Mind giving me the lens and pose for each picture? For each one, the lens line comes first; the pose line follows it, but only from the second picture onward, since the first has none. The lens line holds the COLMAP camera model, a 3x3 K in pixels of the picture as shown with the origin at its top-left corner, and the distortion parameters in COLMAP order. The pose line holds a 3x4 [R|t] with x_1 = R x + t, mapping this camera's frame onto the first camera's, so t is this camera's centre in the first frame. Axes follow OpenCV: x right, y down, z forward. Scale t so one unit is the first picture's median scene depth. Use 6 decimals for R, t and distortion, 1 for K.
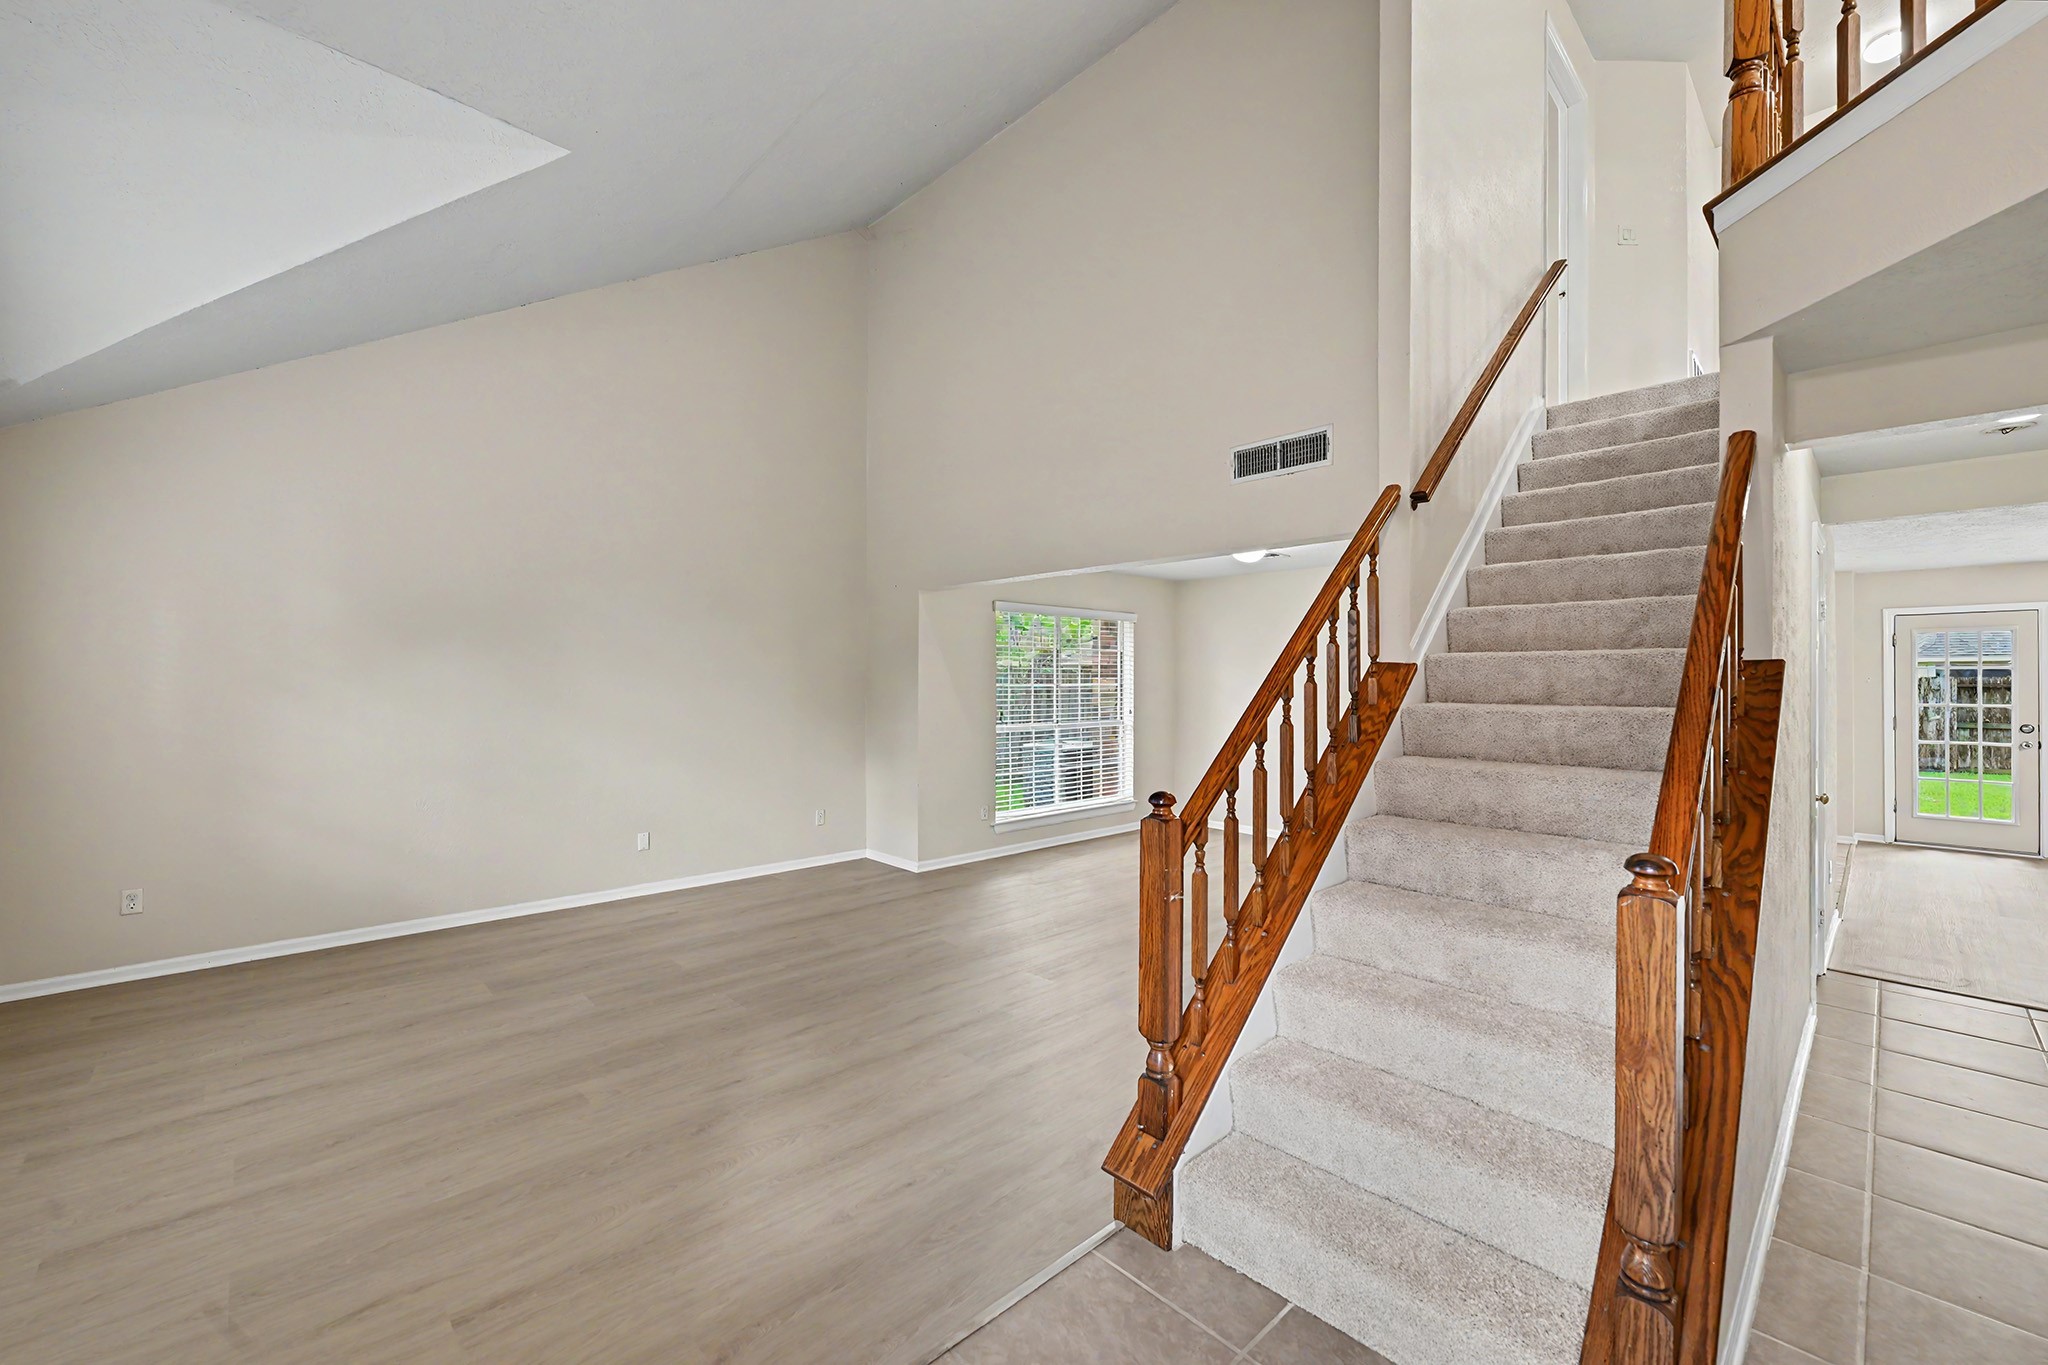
lens RADIAL K [[816.8, 0, 1021.1], [0, 816.8, 681.5], [0, 0, 1]] dist [-0.002209, -0.000321]
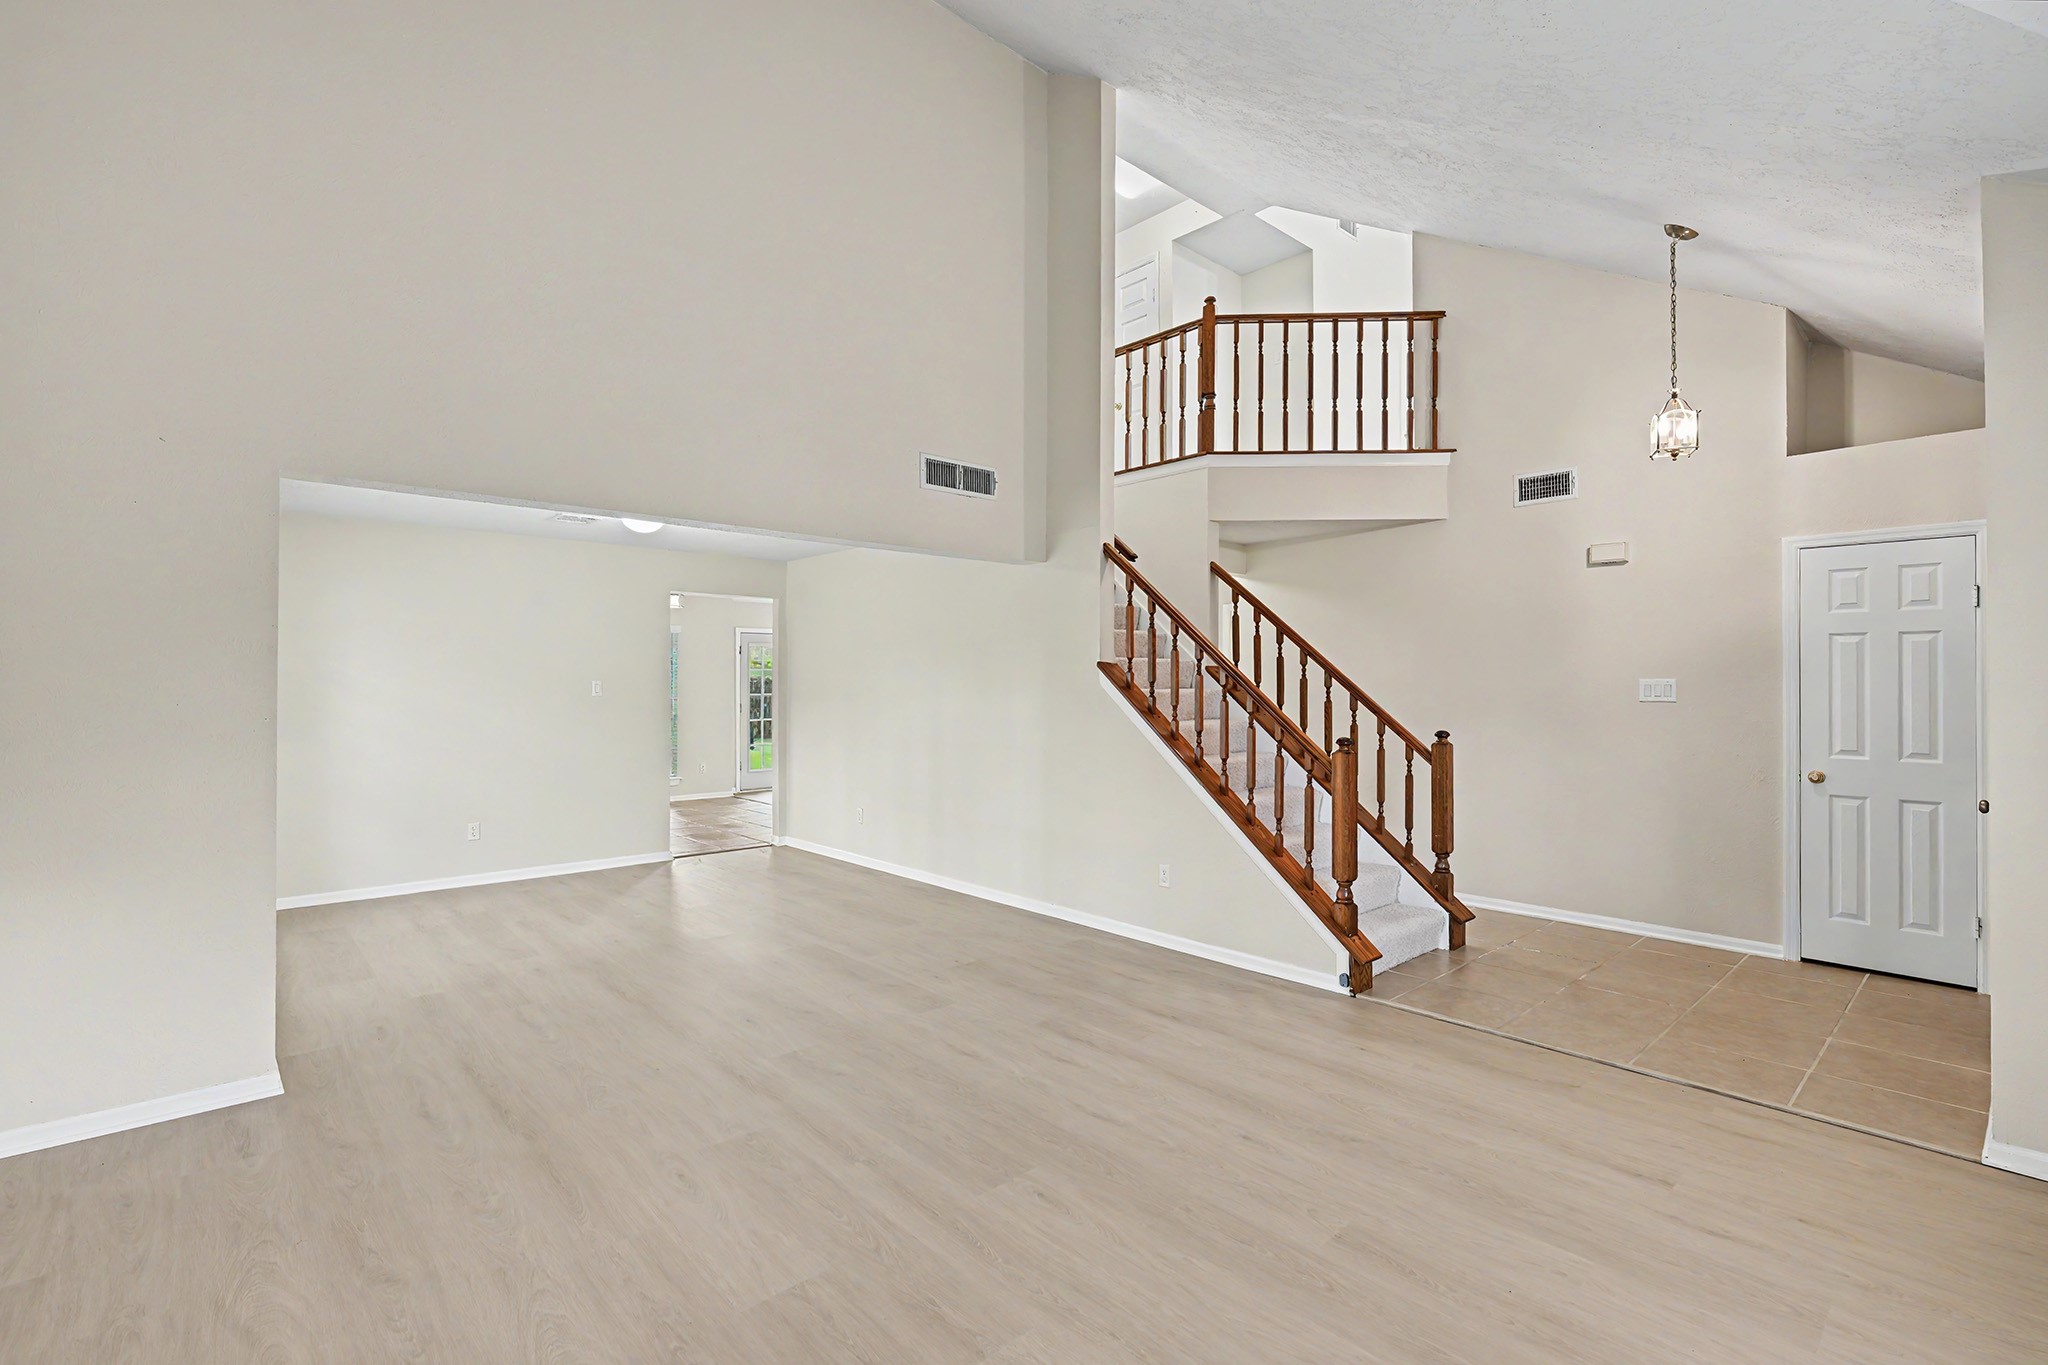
lens RADIAL K [[923.3, 0, 1021.0], [0, 923.3, 682.0], [0, 0, 1]] dist [0.001742, 0.000436]
pose [[0.018527, 0.002560, 0.999825, -1.353004], [0.000037, 0.999997, -0.002561, 0.016229], [-0.999828, 0.000084, 0.018527, 1.251715]]
